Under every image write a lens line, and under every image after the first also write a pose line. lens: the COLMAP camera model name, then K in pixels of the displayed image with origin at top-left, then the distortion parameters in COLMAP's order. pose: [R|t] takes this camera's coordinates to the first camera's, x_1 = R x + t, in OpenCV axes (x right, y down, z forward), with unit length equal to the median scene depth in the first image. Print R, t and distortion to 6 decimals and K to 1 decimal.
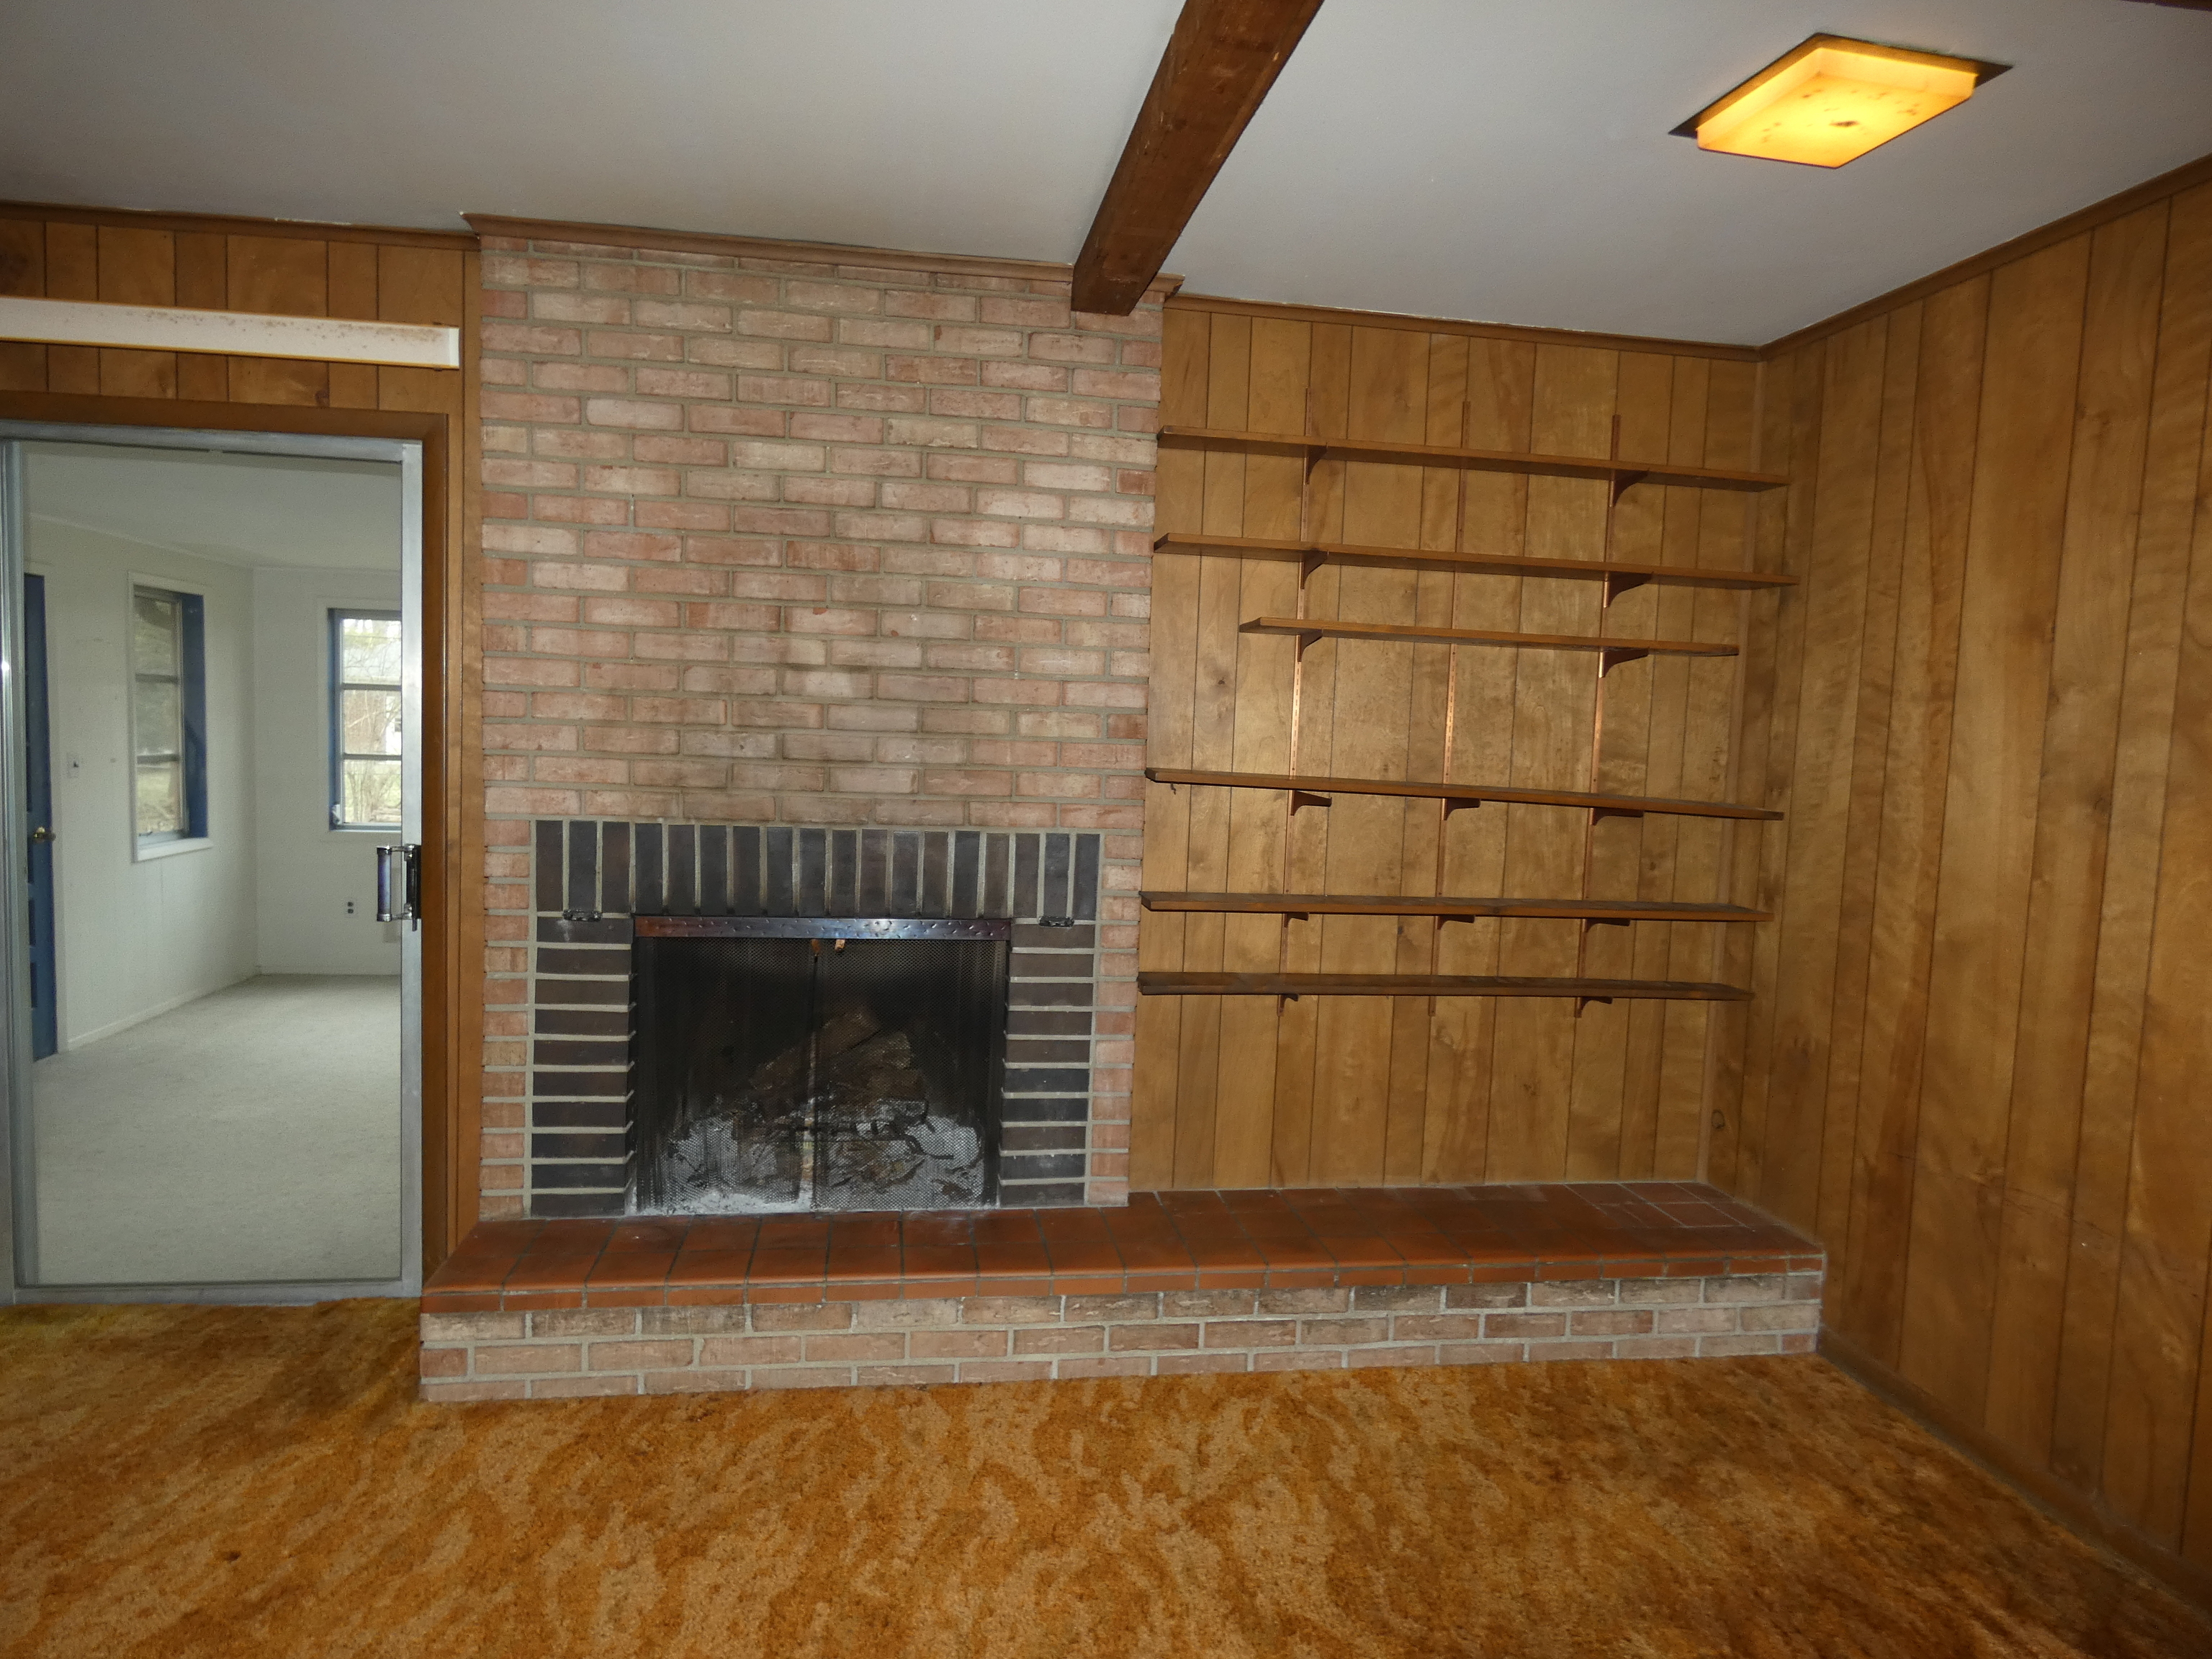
lens RADIAL K [[1324.2, 0, 1102.7], [0, 1324.2, 829.3], [0, 0, 1]] dist [-0.004978, -0.000634]
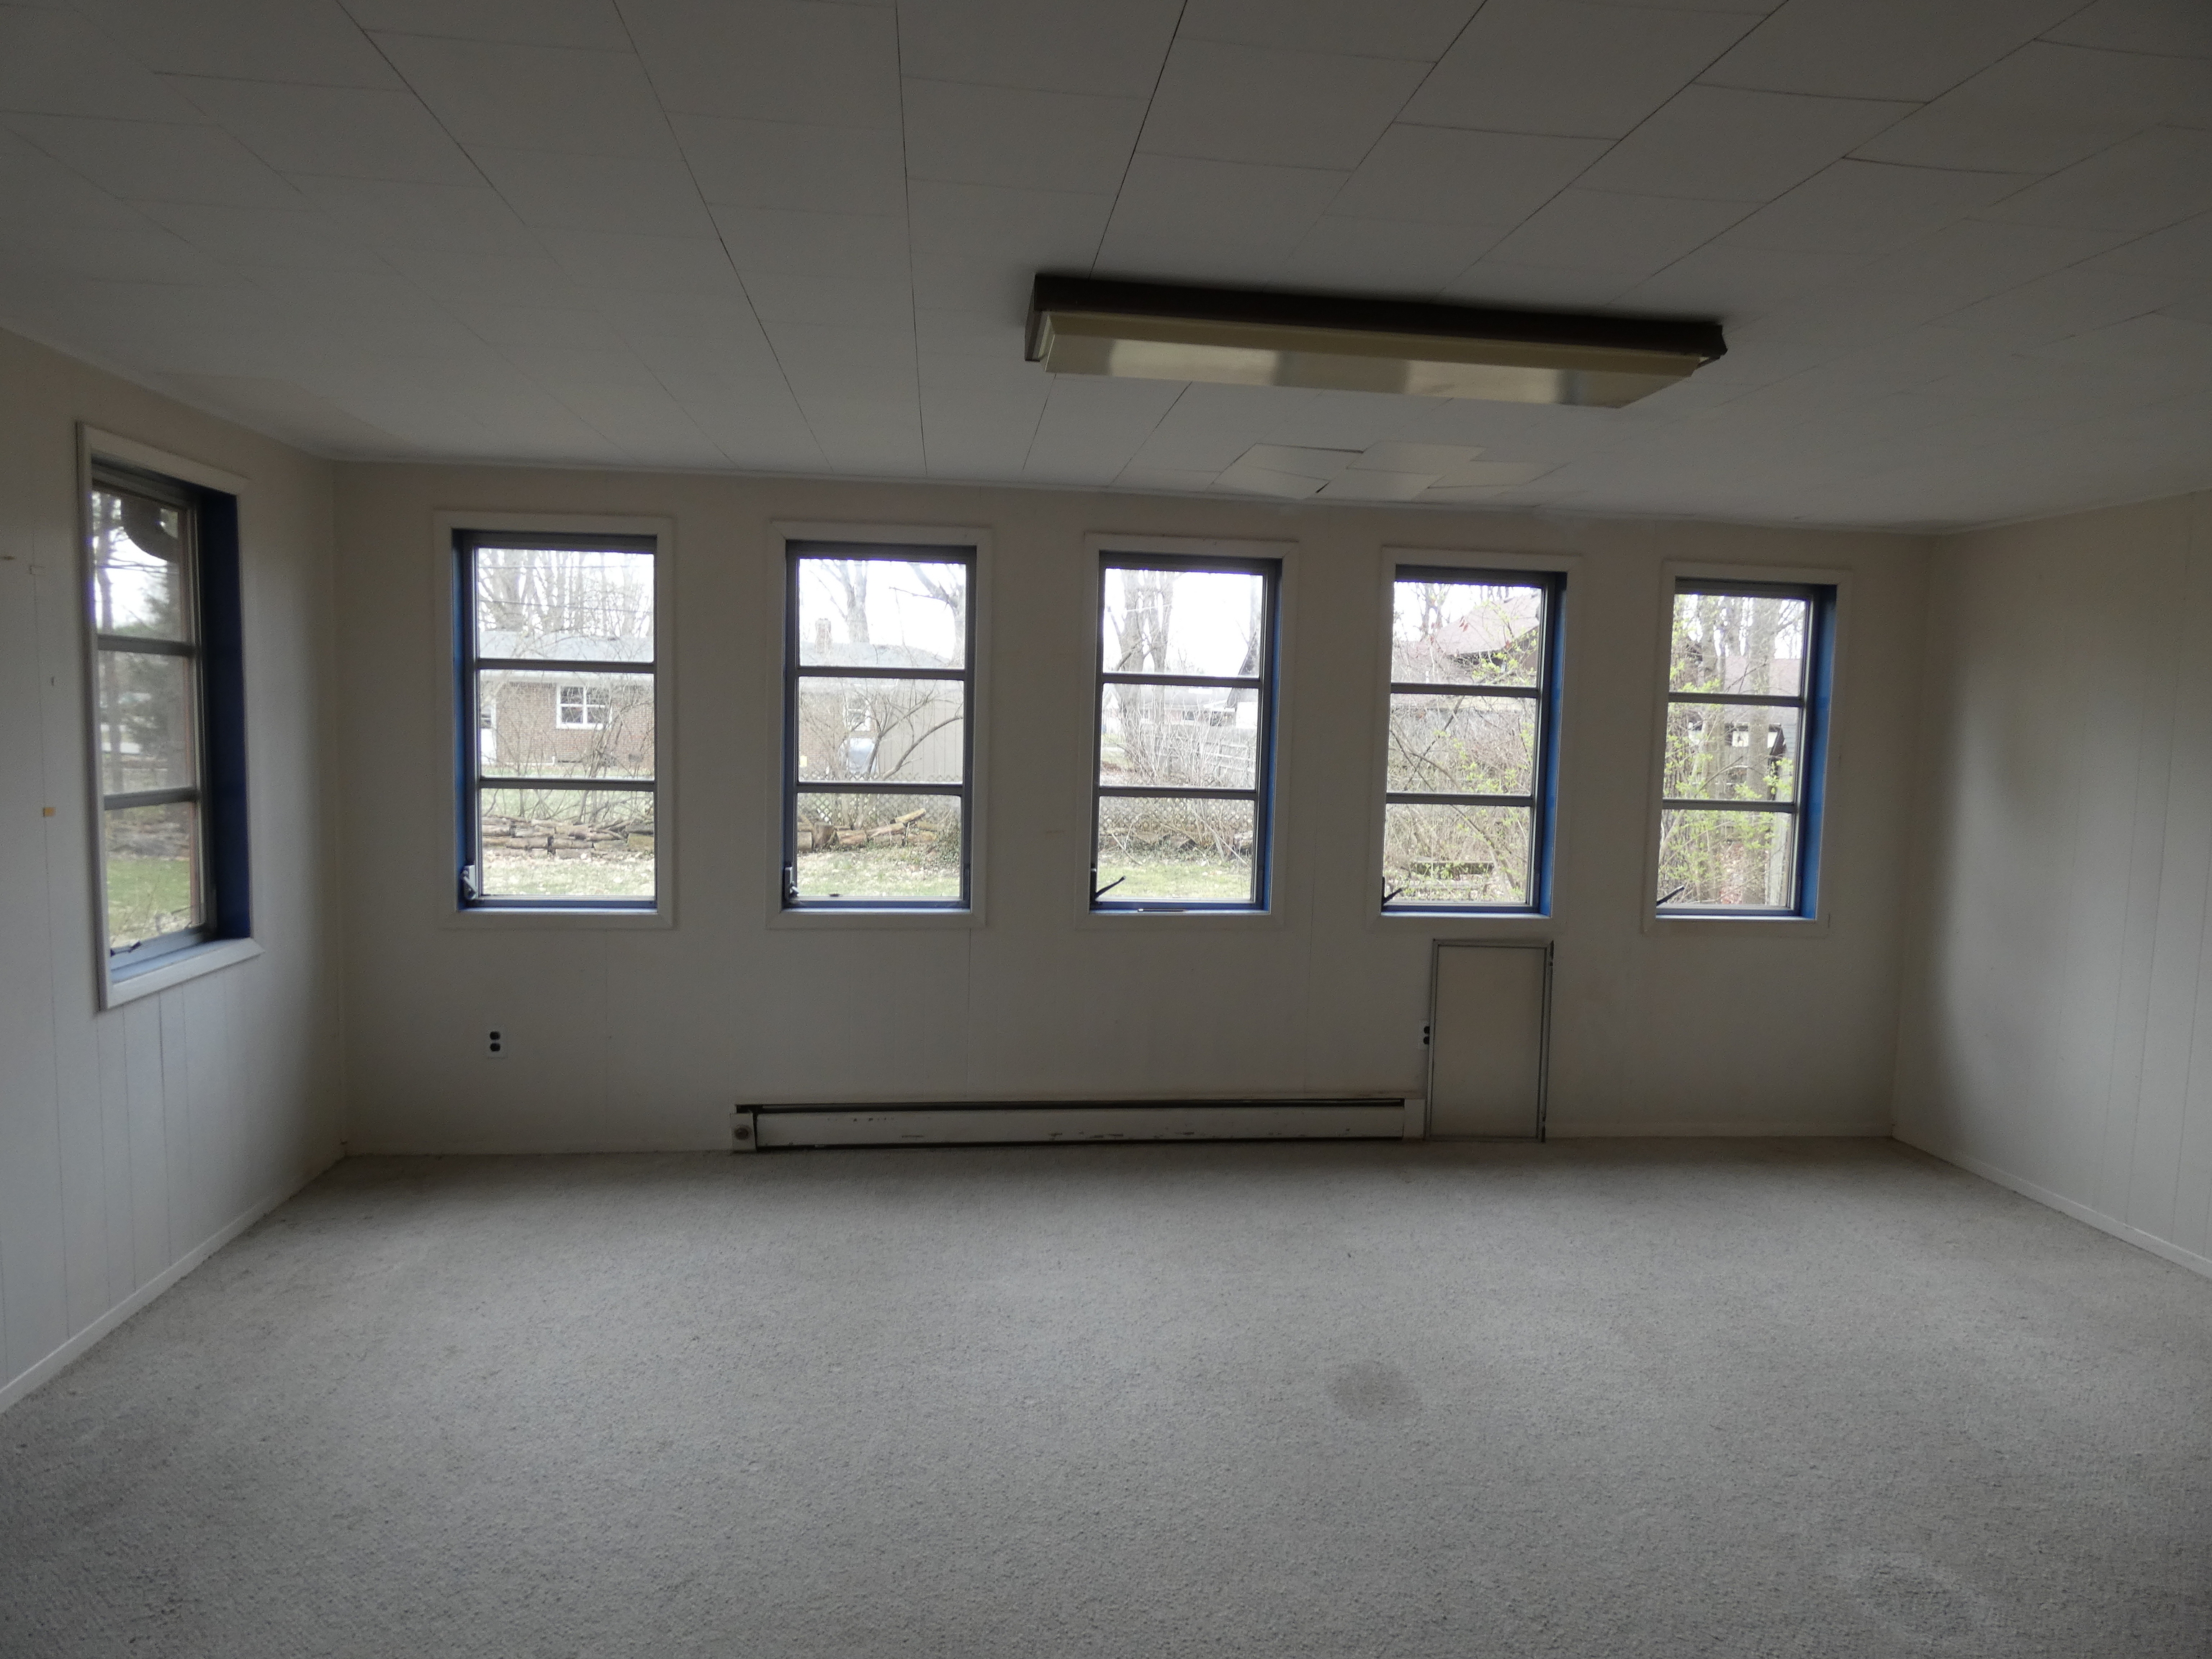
lens RADIAL K [[1324.2, 0, 1104.8], [0, 1324.2, 829.9], [0, 0, 1]] dist [-0.004978, -0.000634]
pose [[0.999157, -0.008997, -0.040057, -0.298995], [0.009134, 0.999953, 0.003254, -0.036743], [0.040025, -0.003617, 0.999192, 0.463054]]
